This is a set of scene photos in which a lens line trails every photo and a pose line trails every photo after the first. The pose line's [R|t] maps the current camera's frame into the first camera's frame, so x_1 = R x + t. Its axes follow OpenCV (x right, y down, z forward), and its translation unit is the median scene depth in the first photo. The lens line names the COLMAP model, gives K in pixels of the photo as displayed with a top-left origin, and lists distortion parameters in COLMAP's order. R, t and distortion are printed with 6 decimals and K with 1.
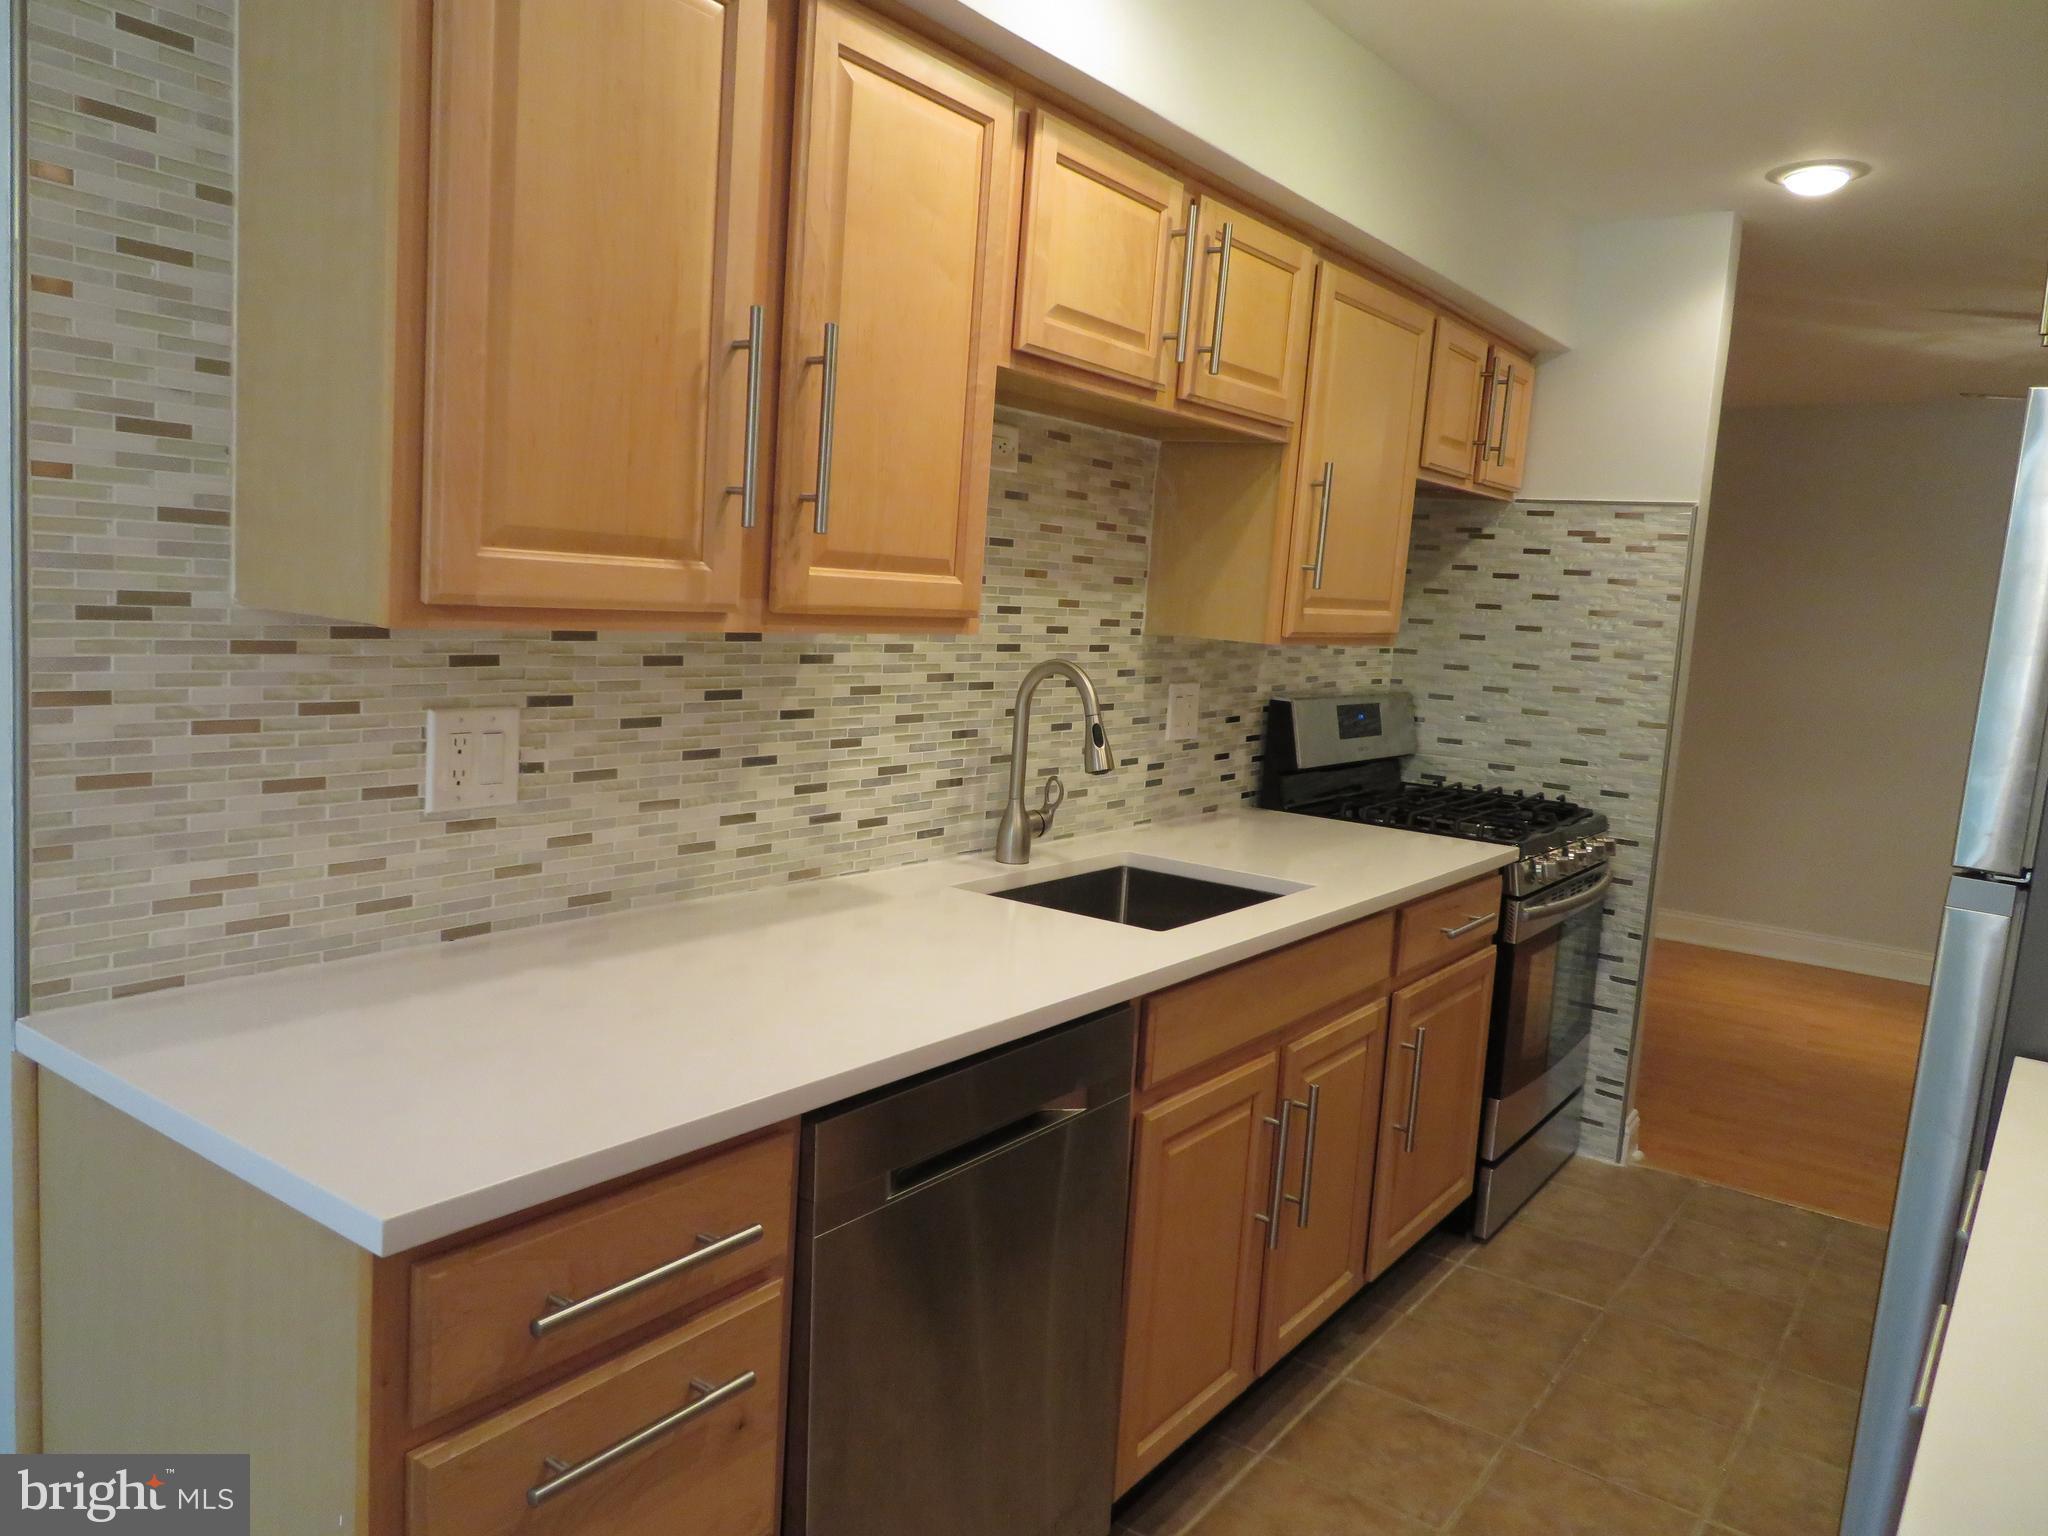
lens RADIAL K [[1459.5, 0, 1023.9], [0, 1459.5, 770.2], [0, 0, 1]] dist [-0.012764, 0.005232]
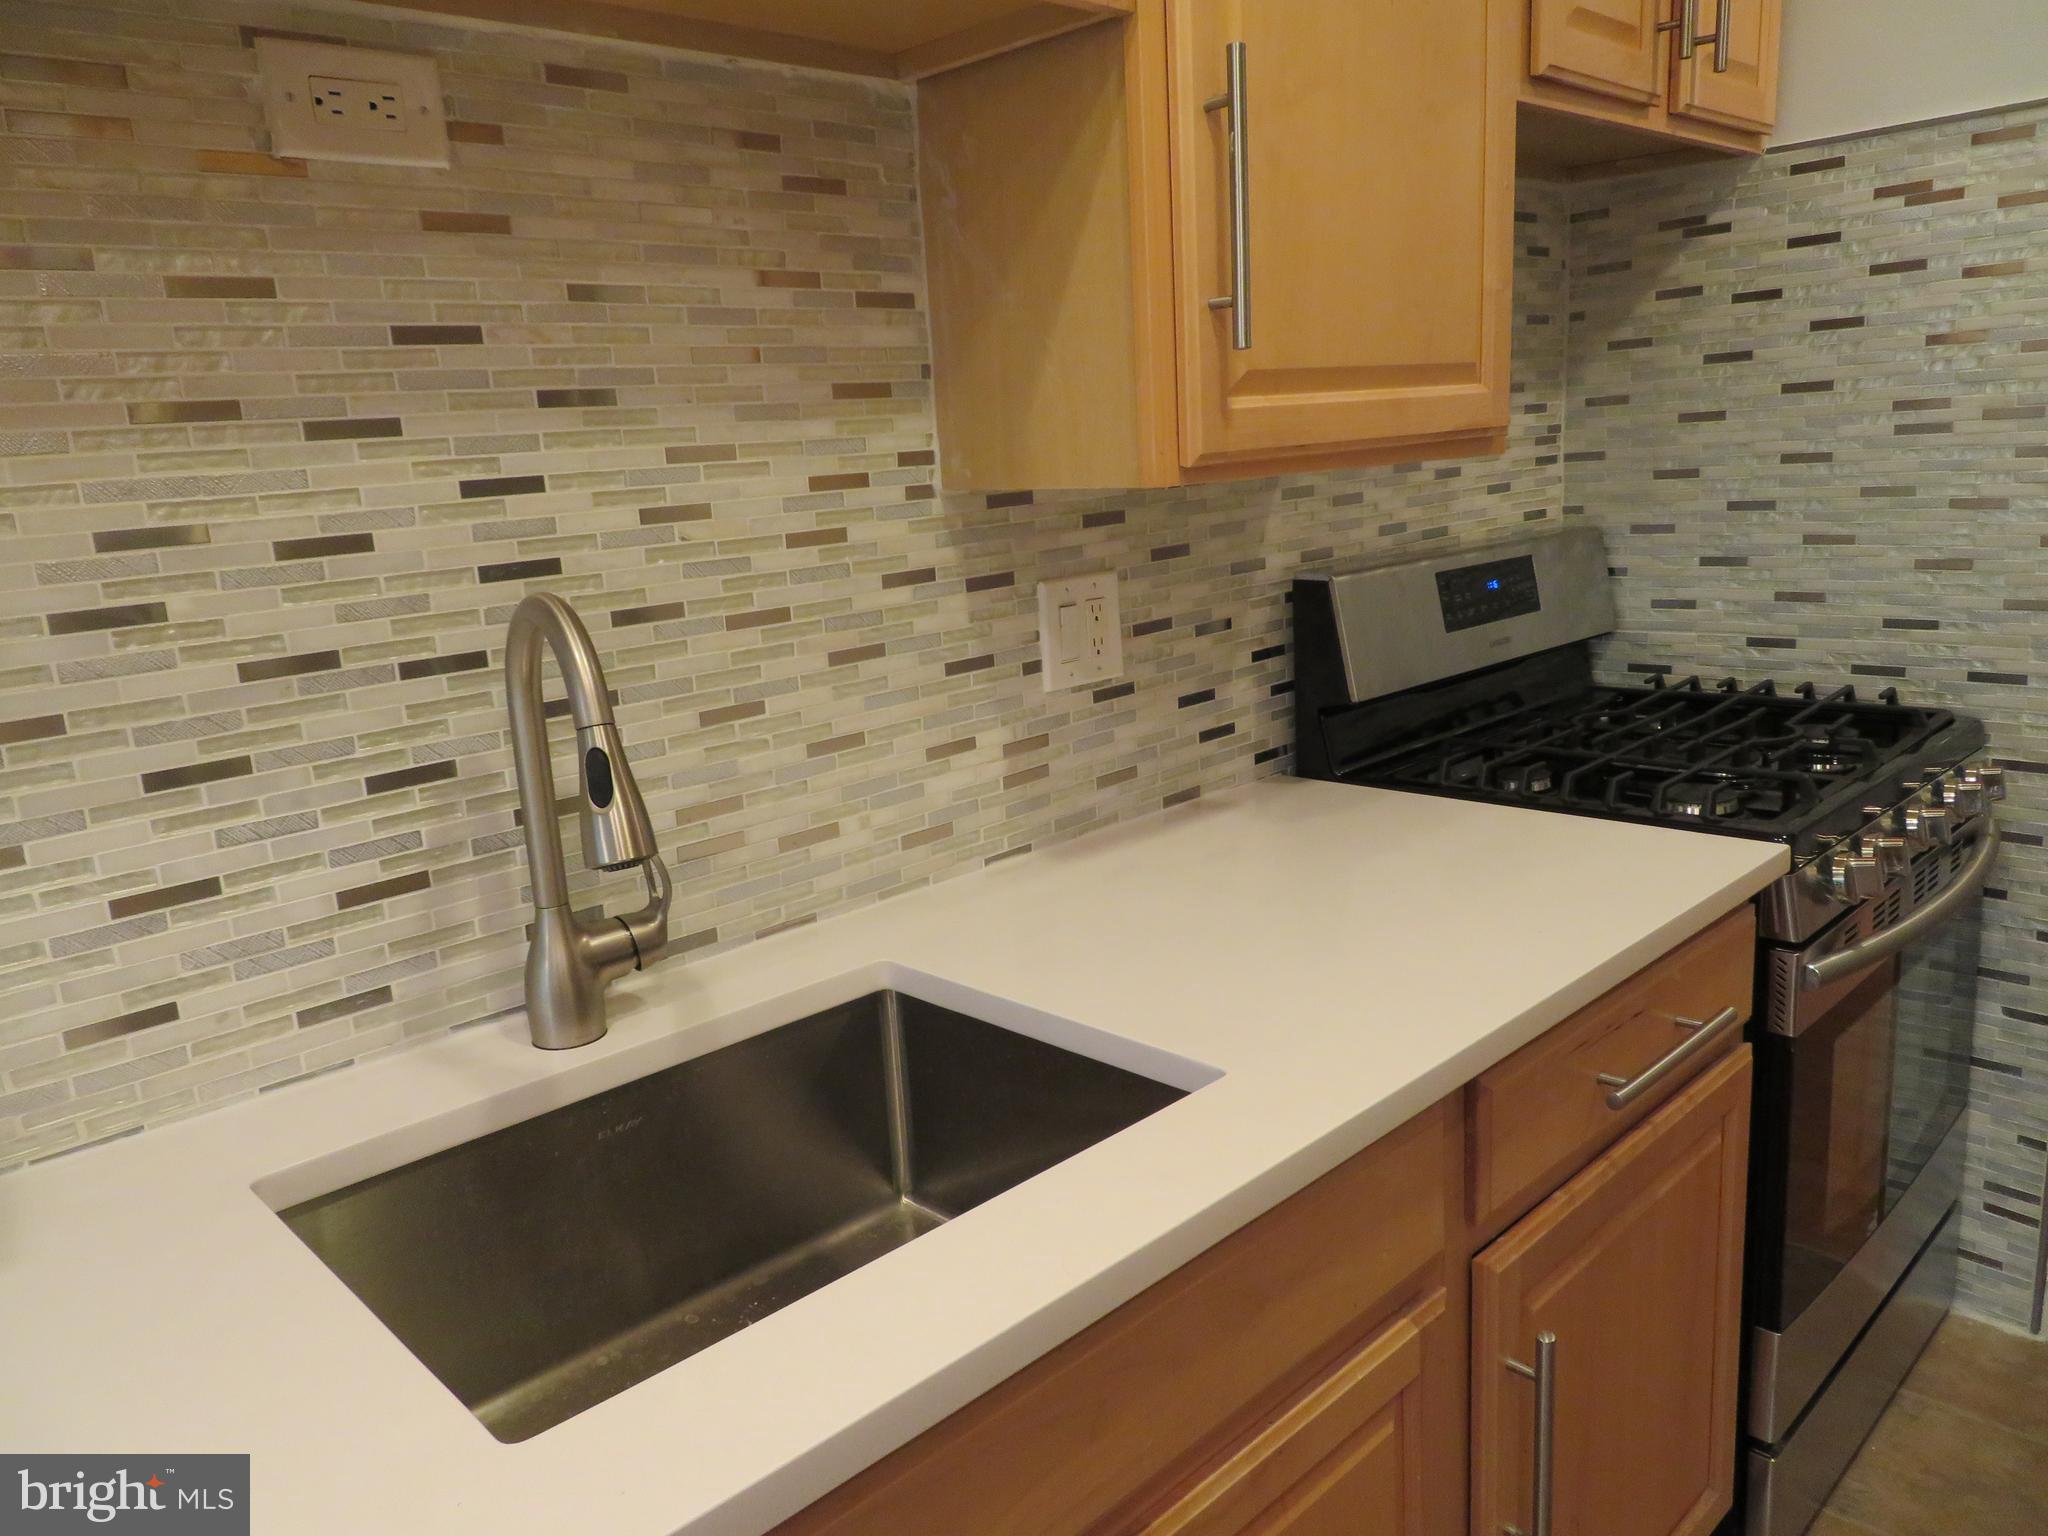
lens RADIAL K [[1459.5, 0, 1024.7], [0, 1459.5, 768.5], [0, 0, 1]] dist [-0.012764, 0.005232]
pose [[0.976253, -0.084327, -0.199547, 0.220176], [0.102254, 0.991431, 0.081292, -0.041741], [0.190982, -0.099766, 0.976510, 0.558768]]
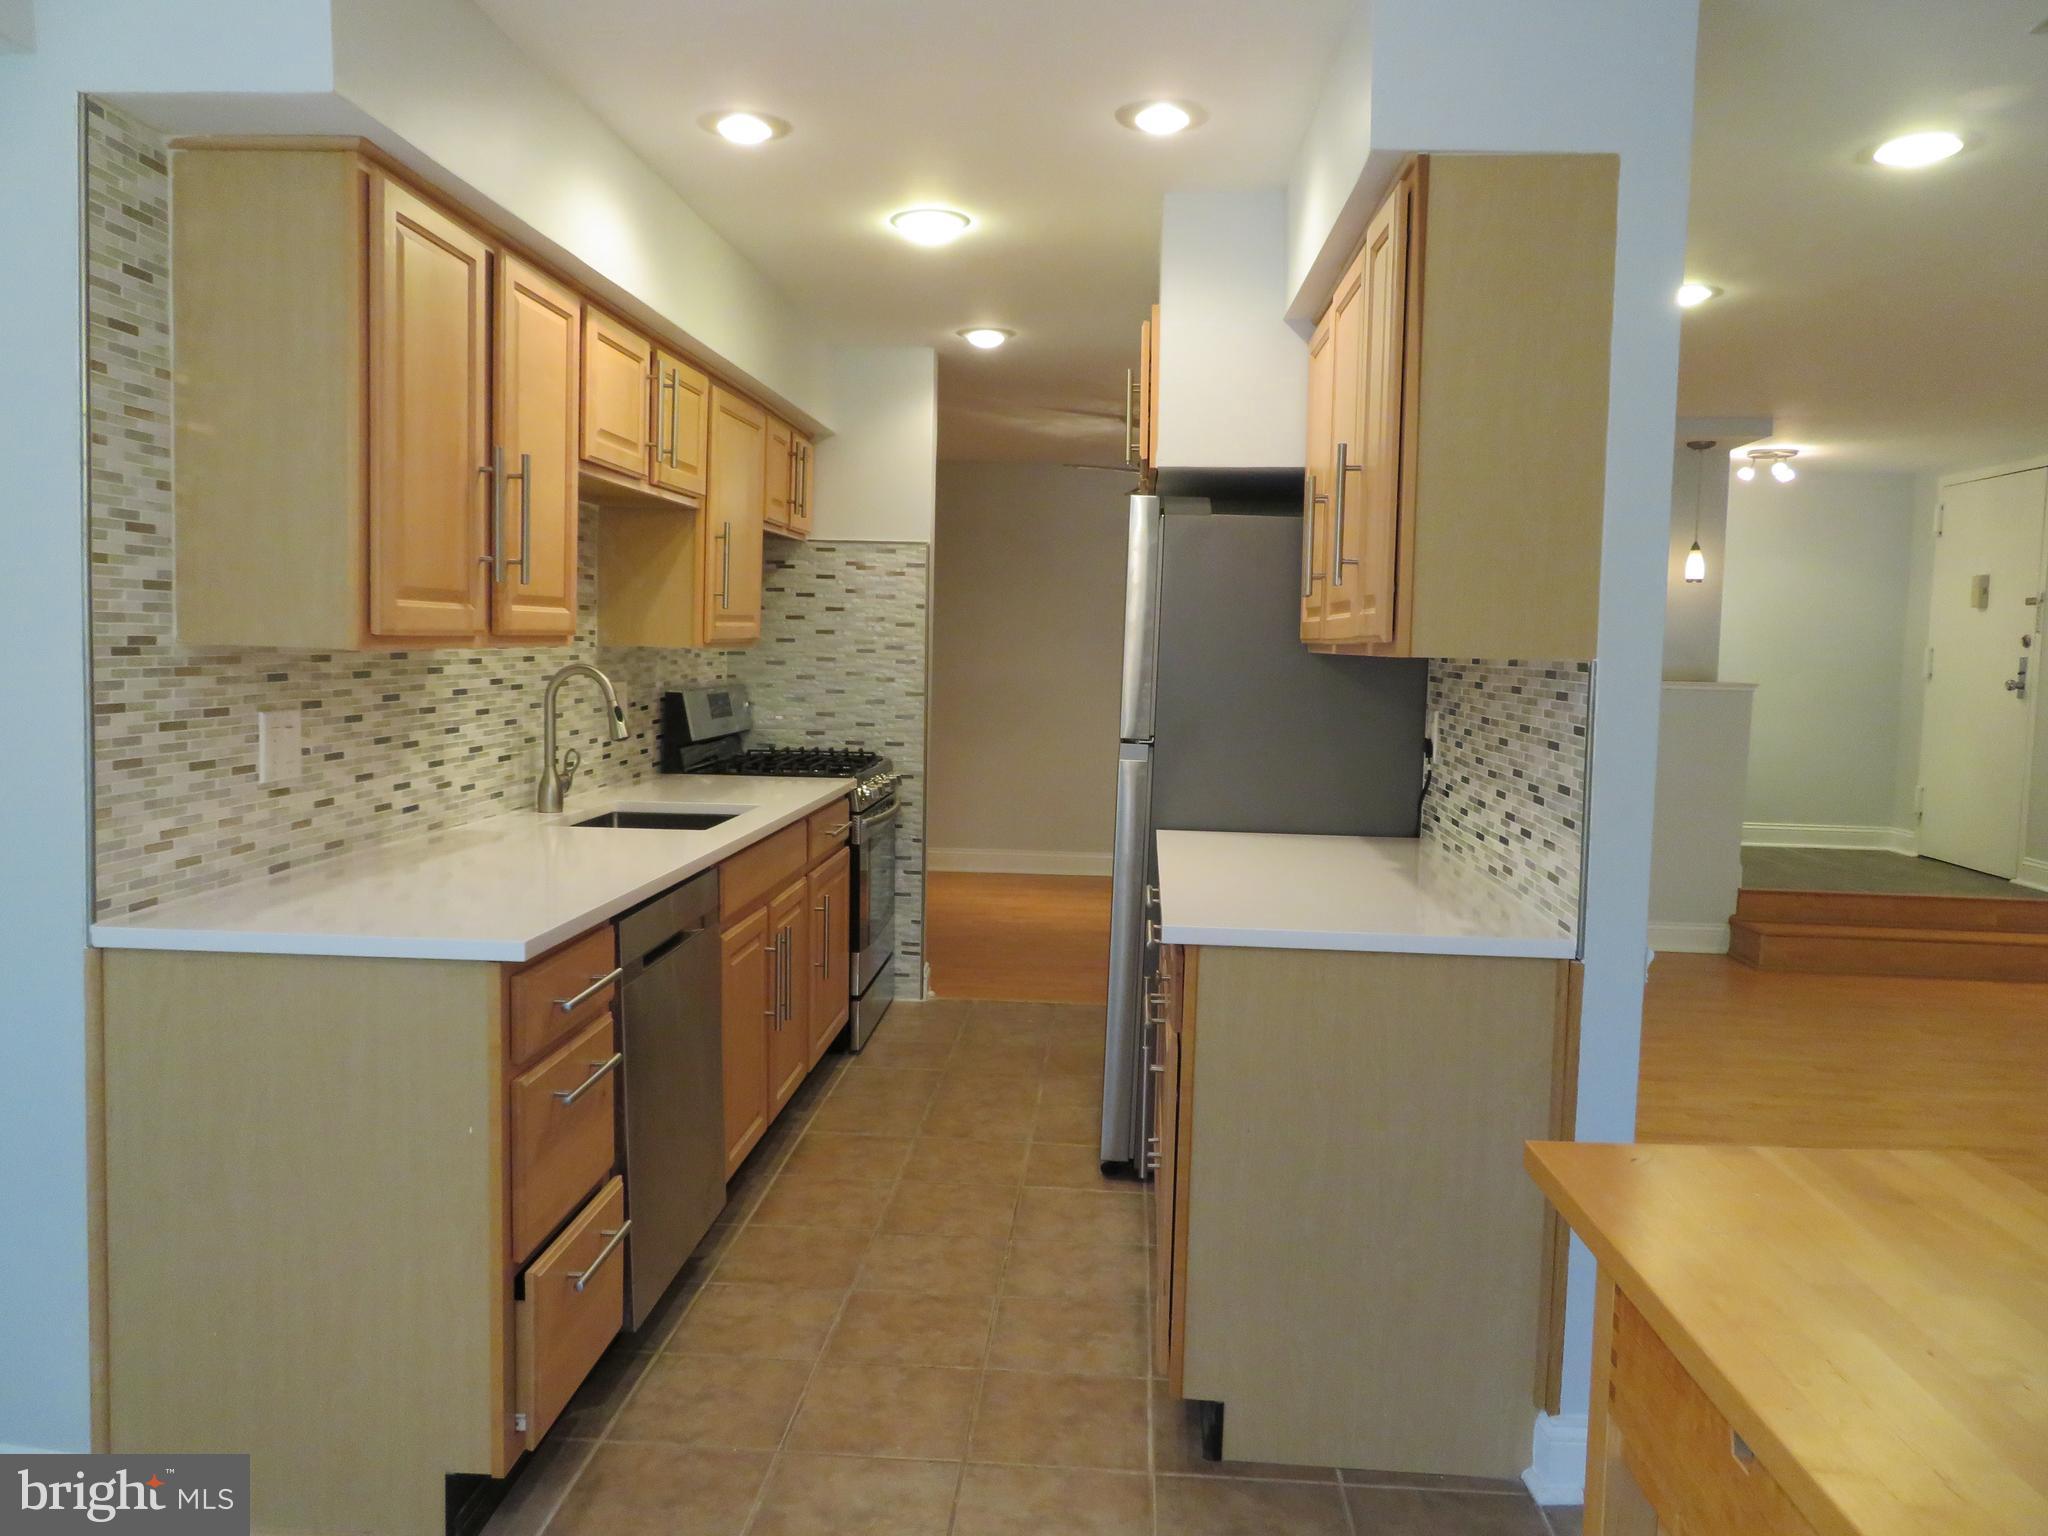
lens RADIAL K [[1459.5, 0, 1024.1], [0, 1459.5, 773.0], [0, 0, 1]] dist [-0.012764, 0.005232]
pose [[0.845991, -0.093090, 0.525009, -0.335056], [0.097965, 0.995017, 0.018569, 0.042133], [-0.524121, 0.035723, 0.850894, -0.398145]]
